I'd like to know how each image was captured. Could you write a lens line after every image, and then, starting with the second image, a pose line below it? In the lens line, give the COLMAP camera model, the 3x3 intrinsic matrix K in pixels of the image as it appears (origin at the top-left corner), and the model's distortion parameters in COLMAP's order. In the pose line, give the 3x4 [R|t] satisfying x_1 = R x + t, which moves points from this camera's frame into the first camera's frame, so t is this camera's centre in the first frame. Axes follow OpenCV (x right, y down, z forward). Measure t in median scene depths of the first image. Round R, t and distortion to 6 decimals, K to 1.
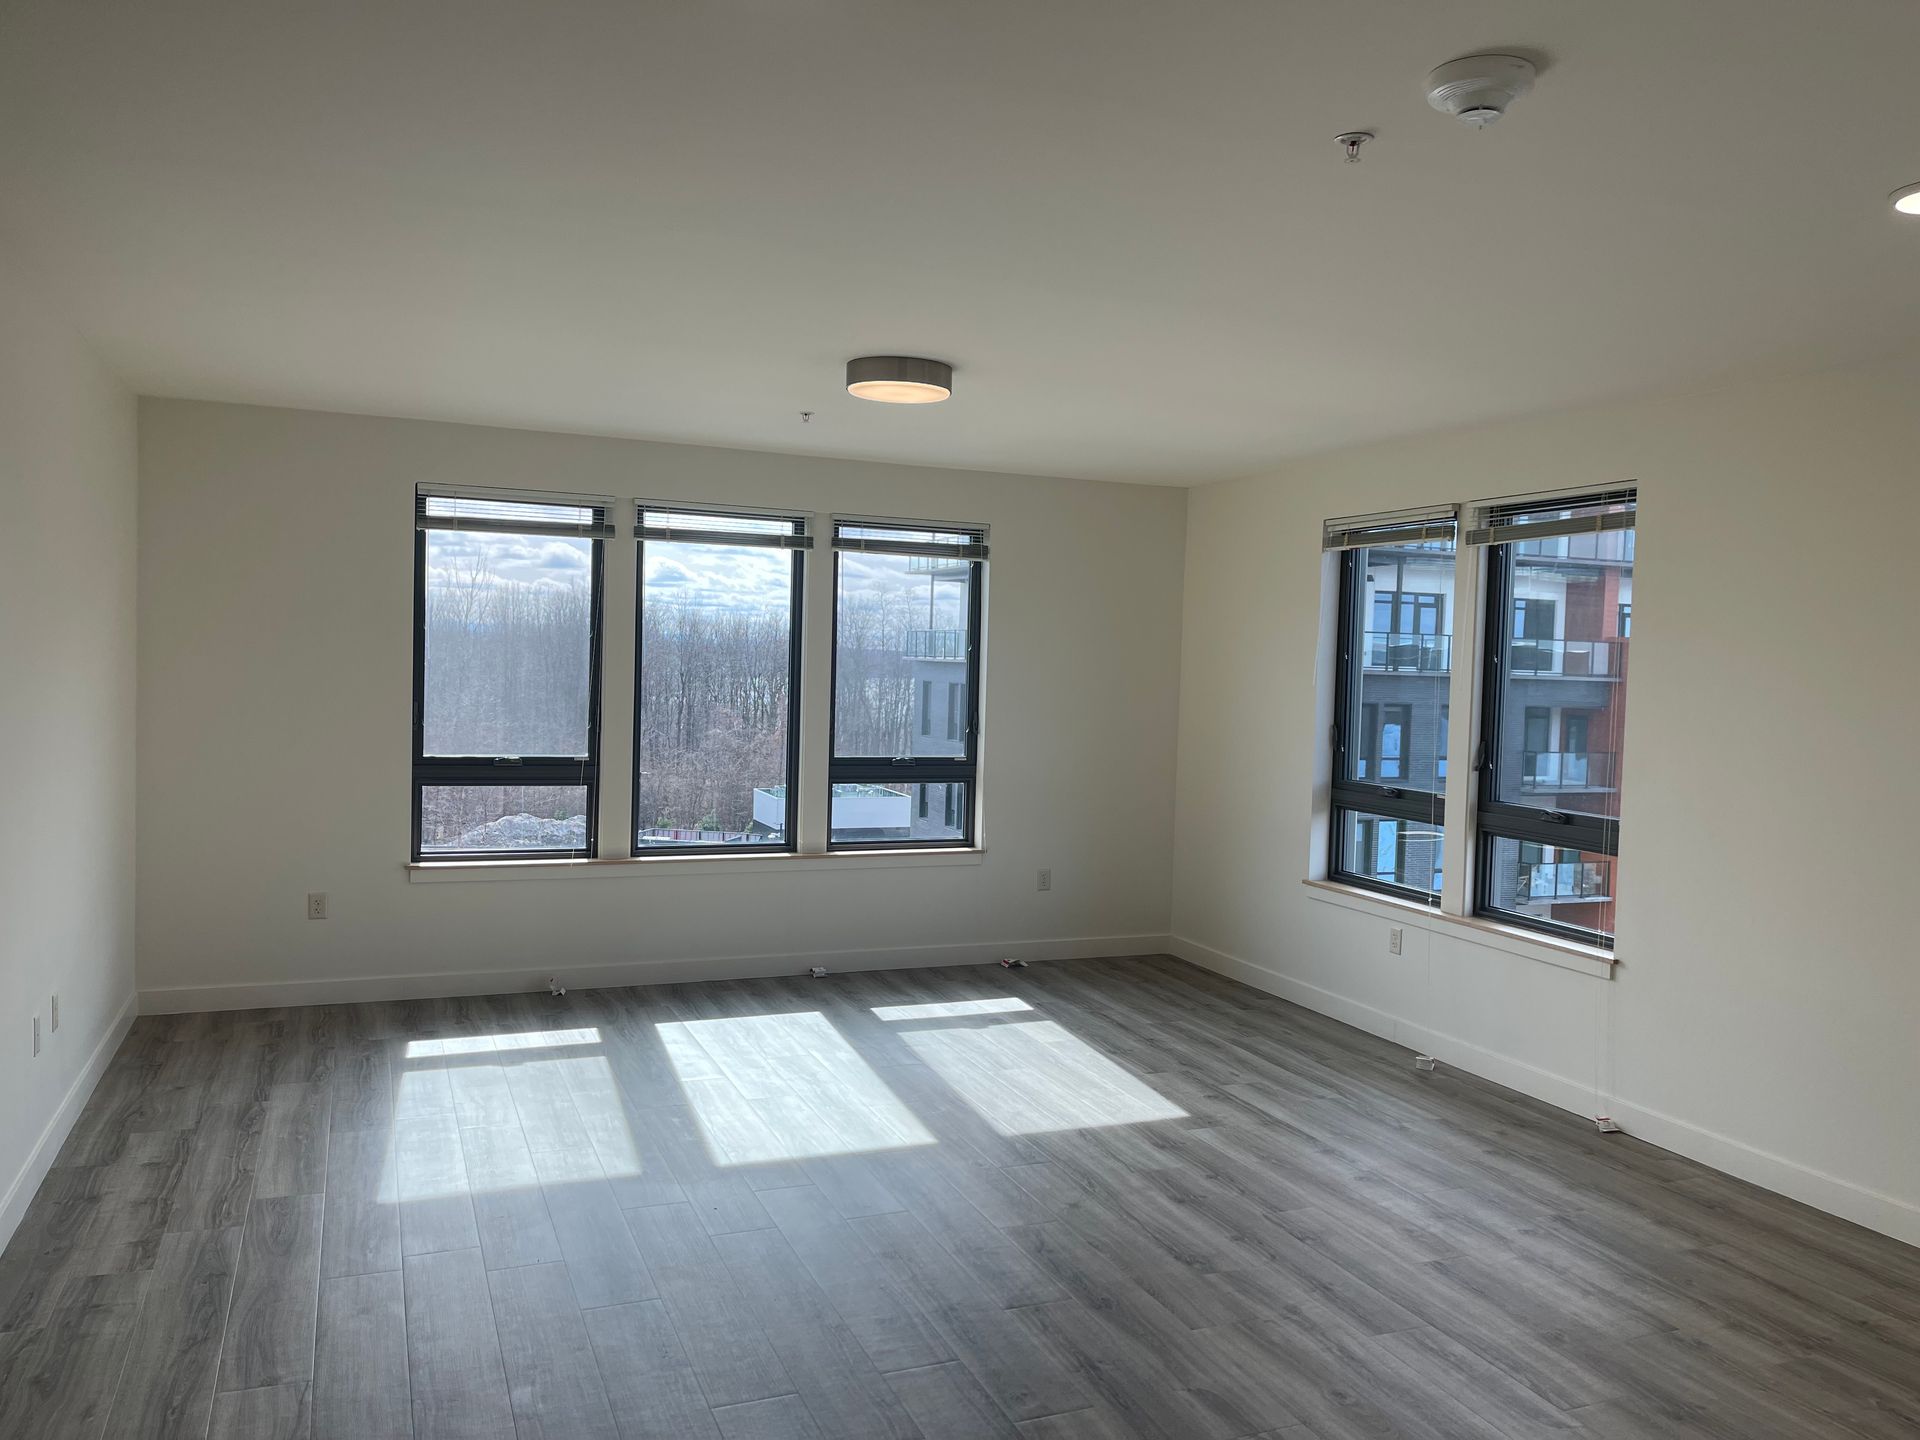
lens RADIAL K [[1447.5, 0, 970.2], [0, 1447.5, 727.0], [0, 0, 1]] dist [0.078781, -0.117503]
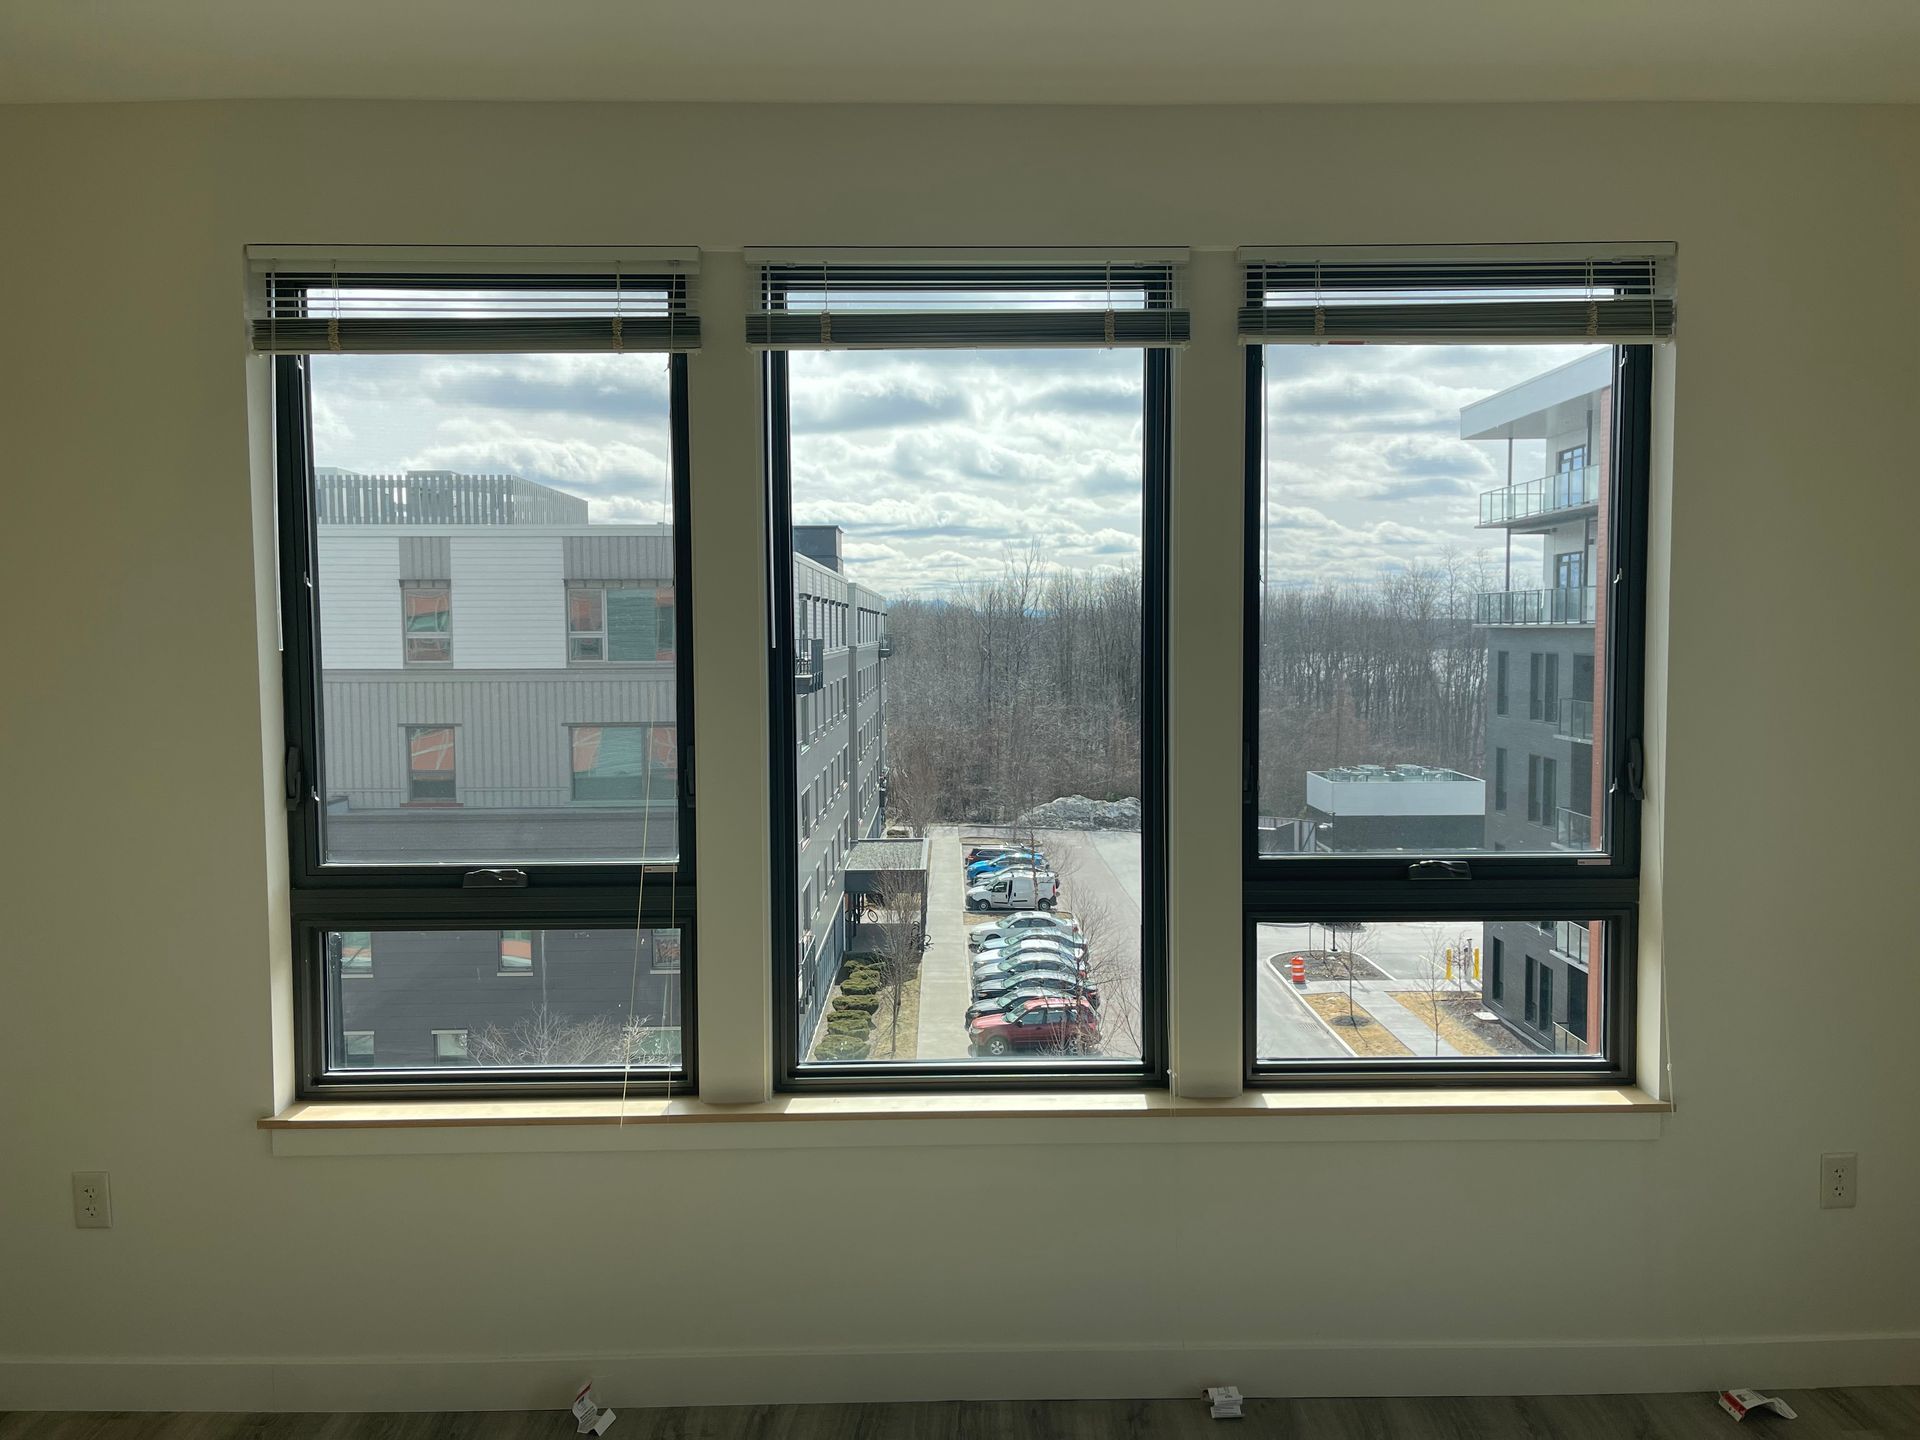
lens RADIAL K [[1447.5, 0, 970.2], [0, 1447.5, 727.0], [0, 0, 1]] dist [0.078781, -0.117503]
pose [[0.928438, -0.011541, -0.371309, -0.012850], [0.017305, 0.999776, 0.012195, -0.017291], [0.371085, -0.017748, 0.928429, 0.447239]]
